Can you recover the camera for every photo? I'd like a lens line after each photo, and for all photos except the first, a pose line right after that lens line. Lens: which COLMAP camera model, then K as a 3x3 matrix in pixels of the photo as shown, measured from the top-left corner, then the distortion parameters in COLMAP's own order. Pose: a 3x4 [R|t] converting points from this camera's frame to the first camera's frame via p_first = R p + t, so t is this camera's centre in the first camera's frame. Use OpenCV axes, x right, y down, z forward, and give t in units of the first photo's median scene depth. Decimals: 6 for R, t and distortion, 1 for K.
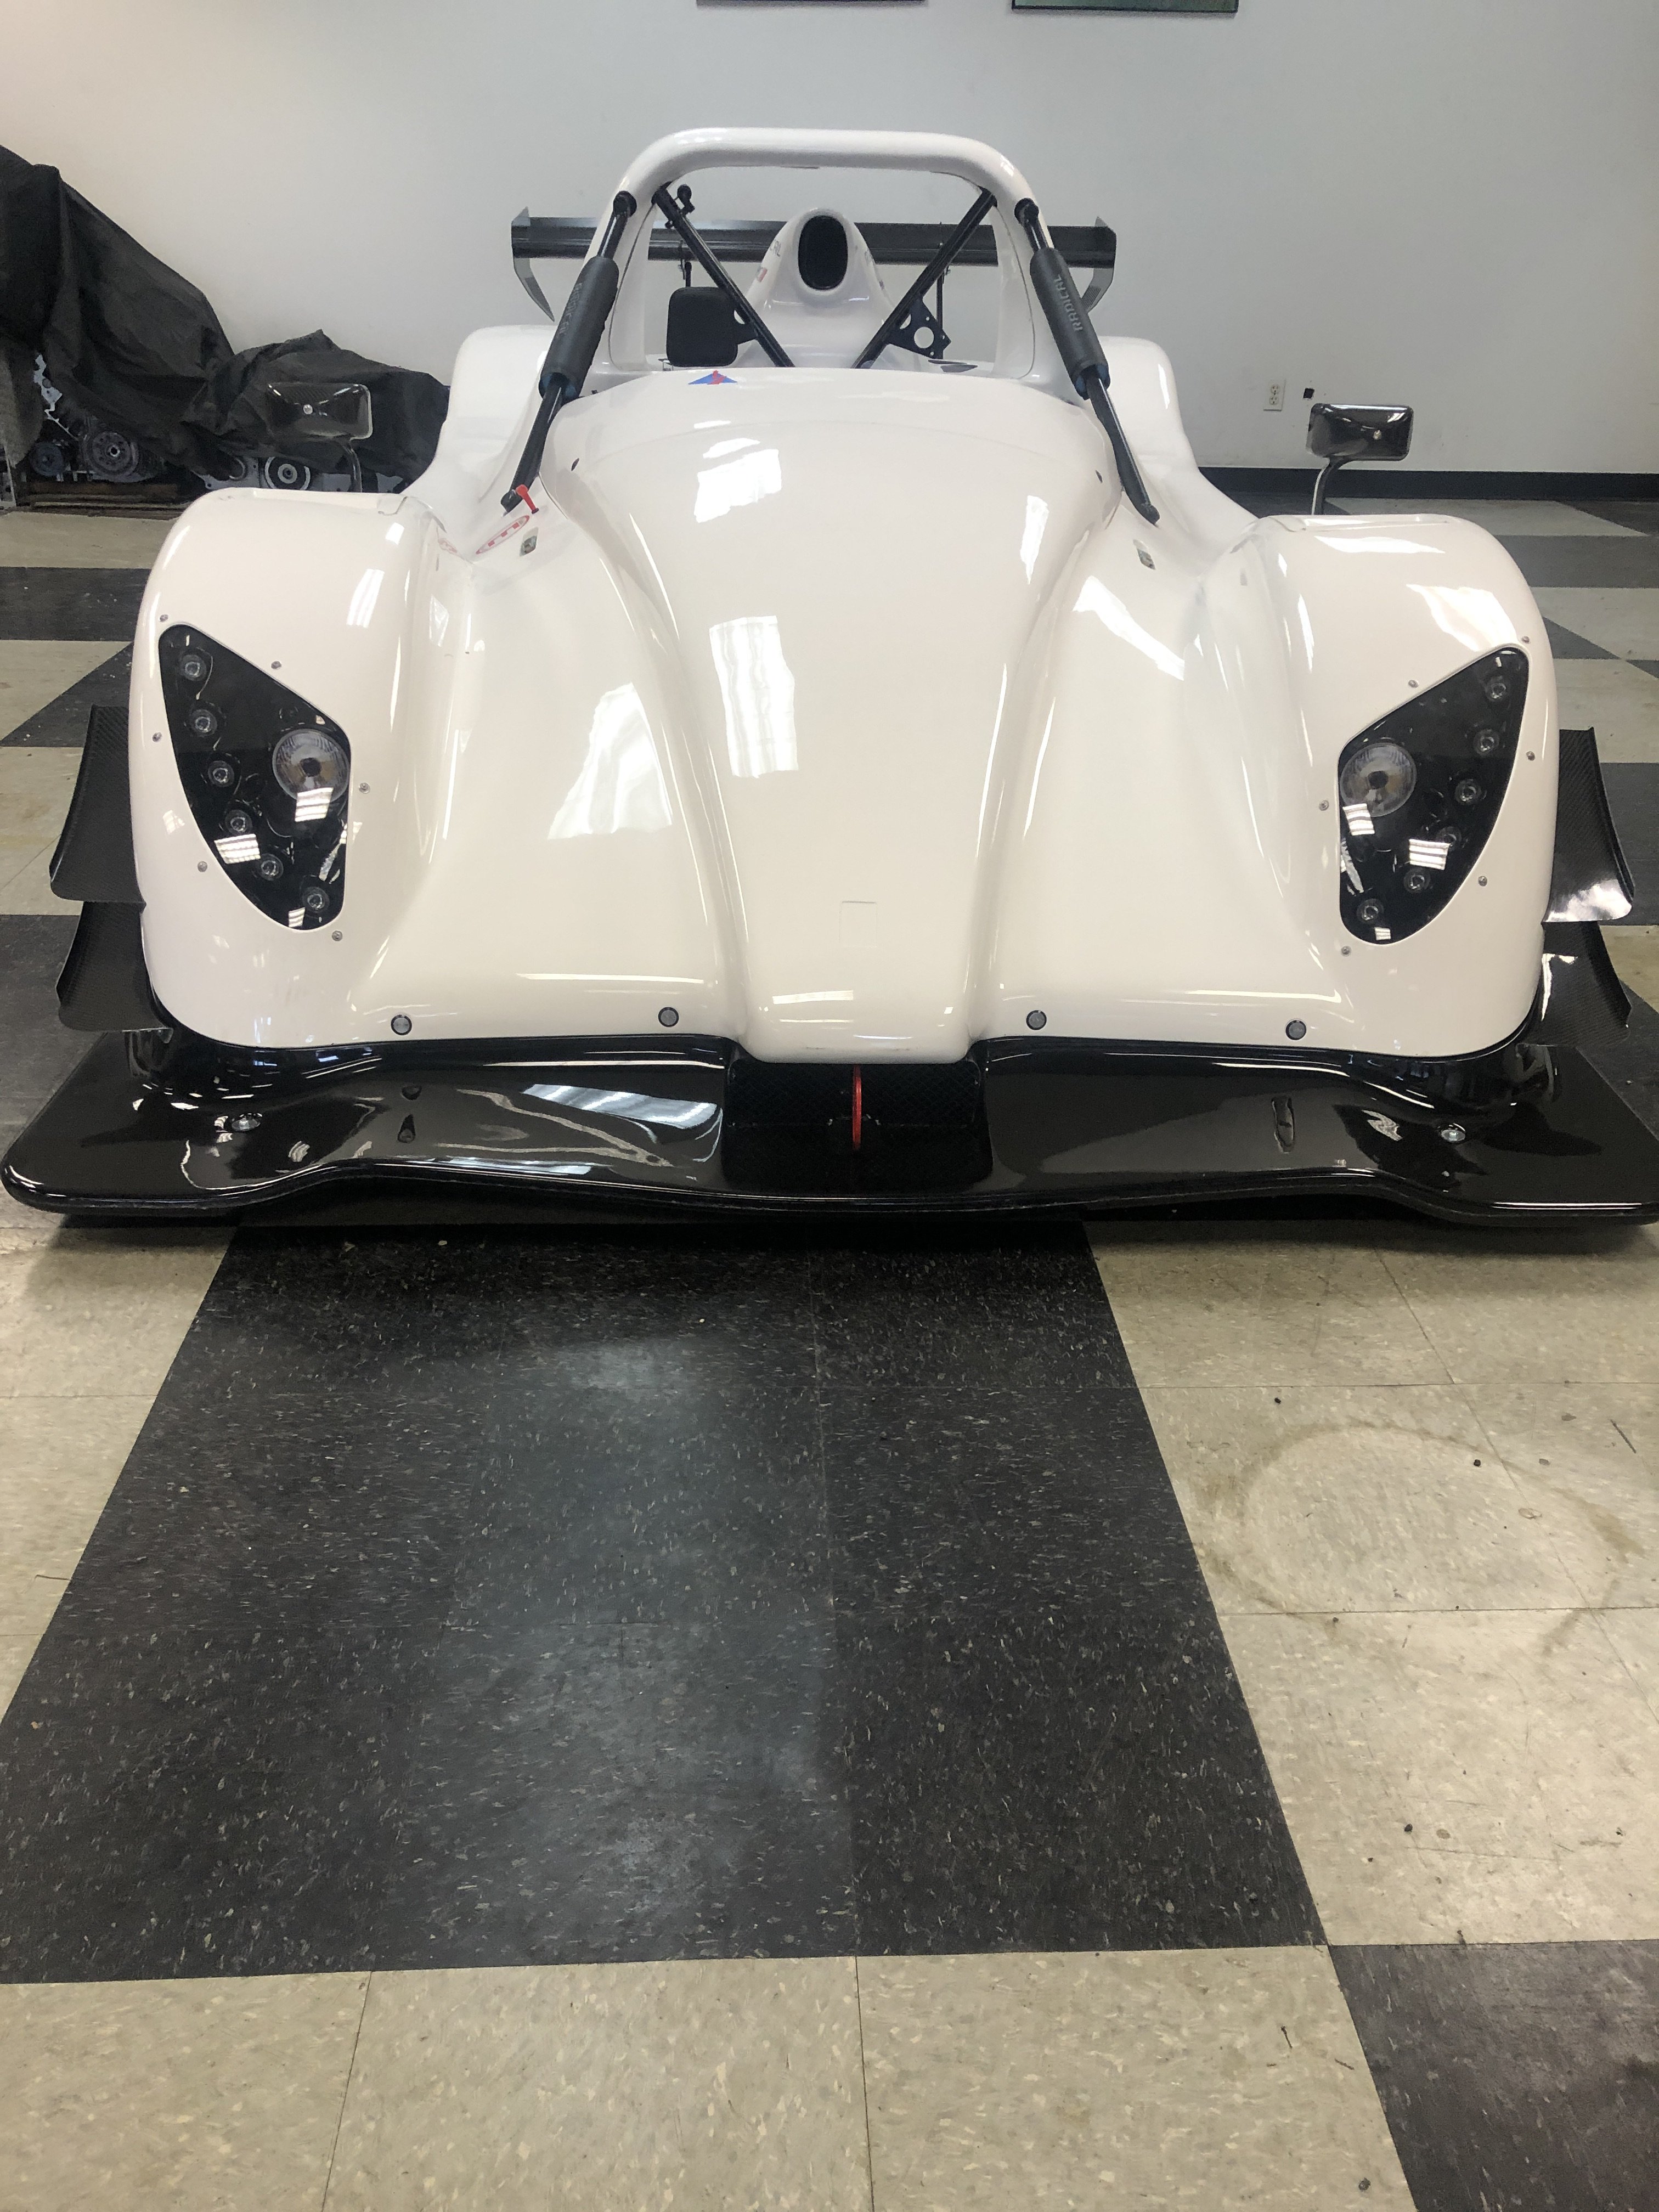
lens RADIAL K [[1774.0, 0, 829.5], [0, 1774.0, 1106.0], [0, 0, 1]] dist [0.069158, -0.074958]
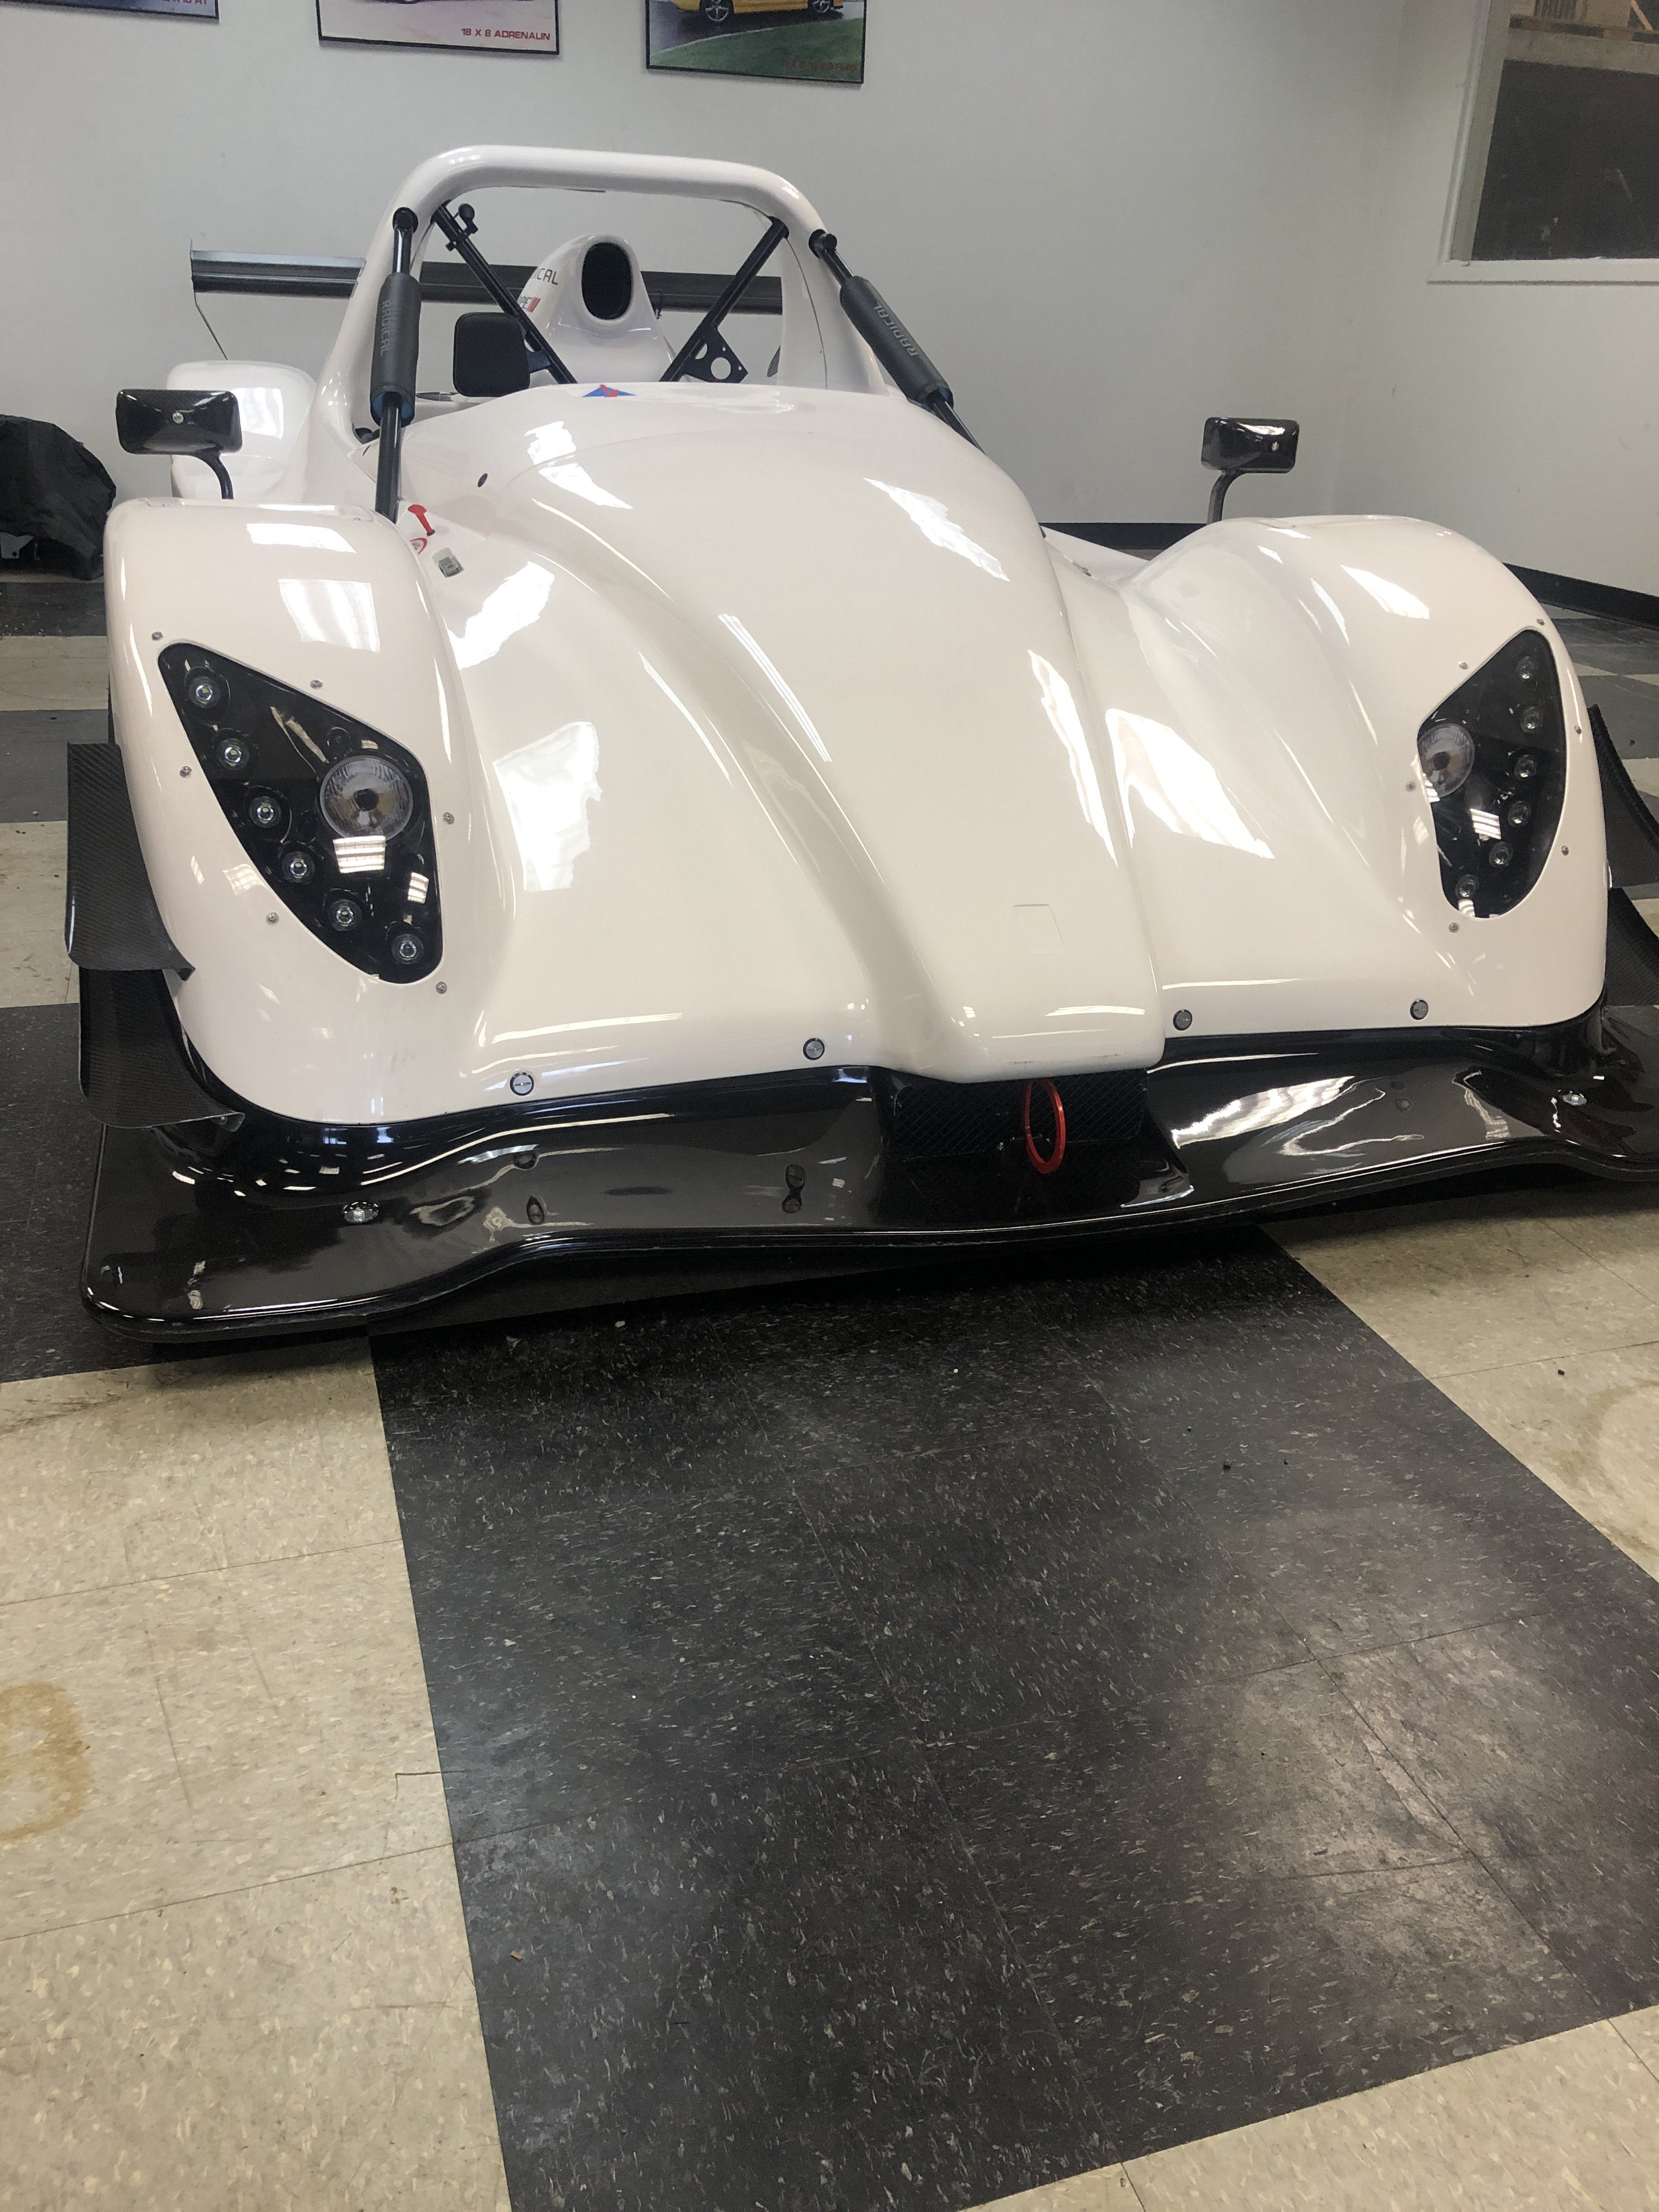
lens RADIAL K [[1774.0, 0, 829.5], [0, 1774.0, 1106.0], [0, 0, 1]] dist [0.069158, -0.074958]
pose [[0.963695, -0.092572, 0.250445, -0.306135], [0.102873, 0.994291, -0.028329, 0.005383], [-0.246393, 0.053064, 0.967716, 0.117031]]
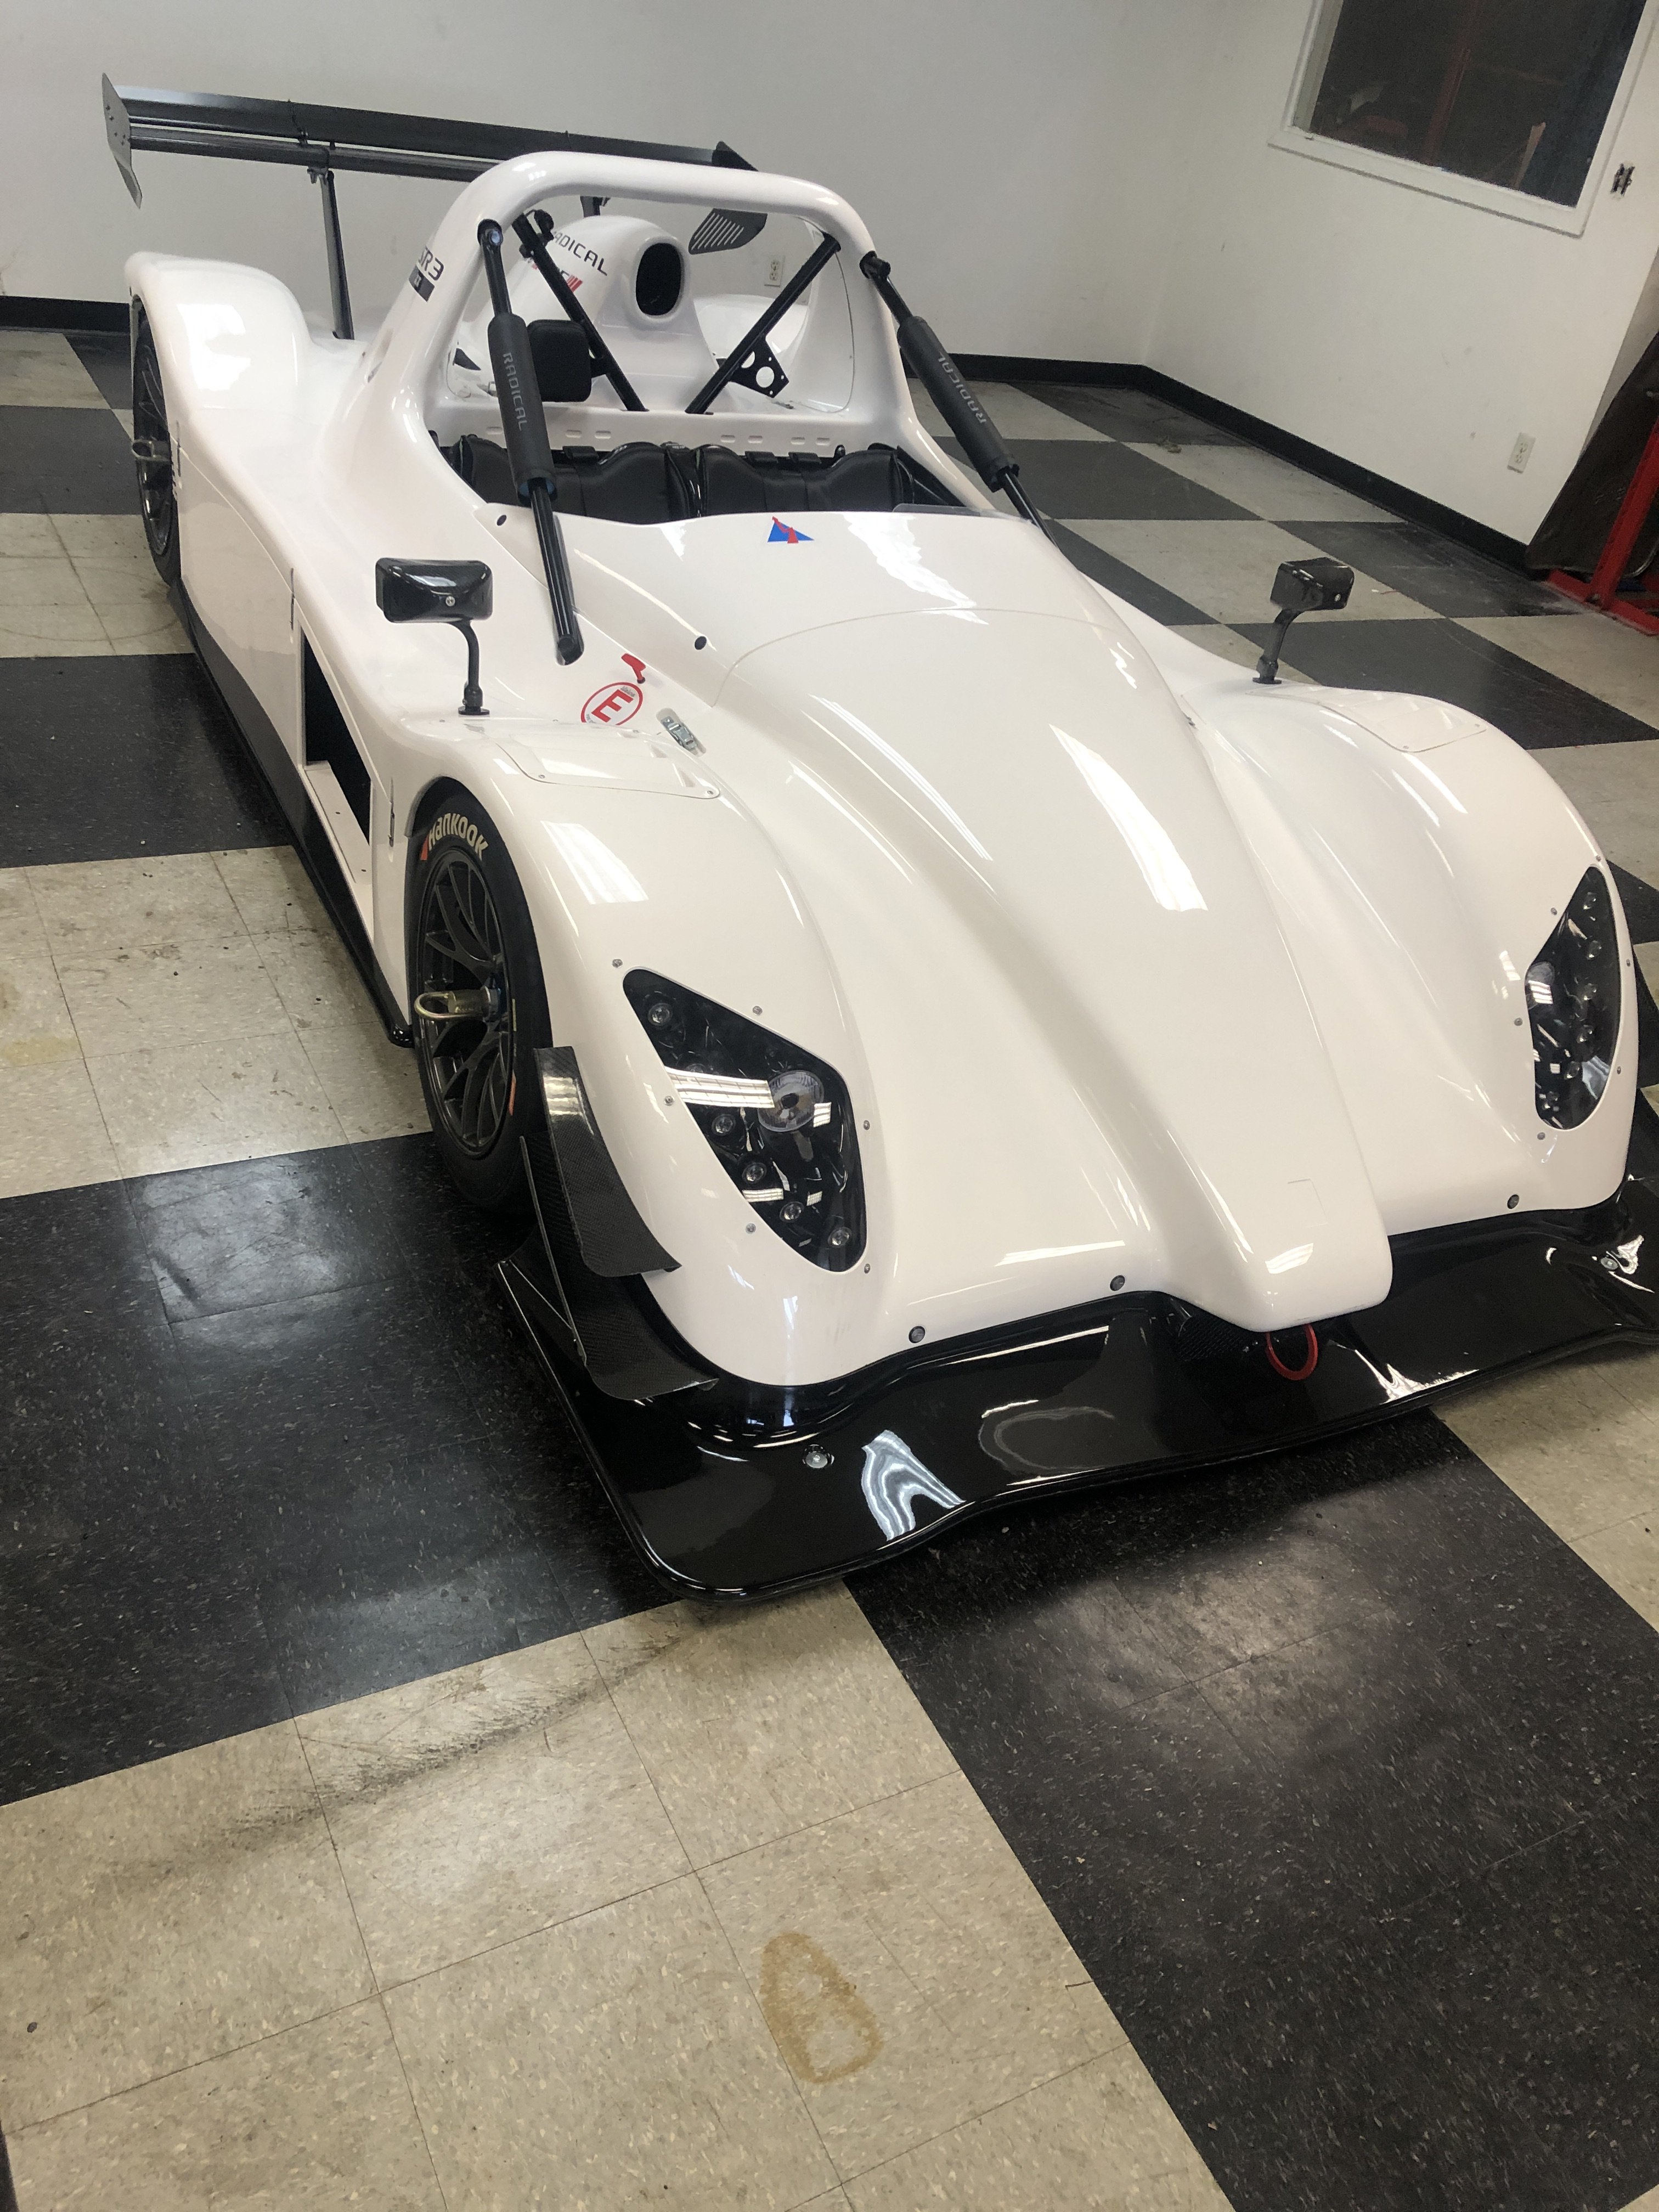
lens RADIAL K [[1778.2, 0, 829.5], [0, 1778.2, 1106.0], [0, 0, 1]] dist [0.055085, -0.042328]
pose [[0.894127, -0.141346, 0.424921, -0.711636], [0.068790, 0.980970, 0.181563, -0.374478], [-0.442498, -0.133110, 0.886836, 0.077226]]
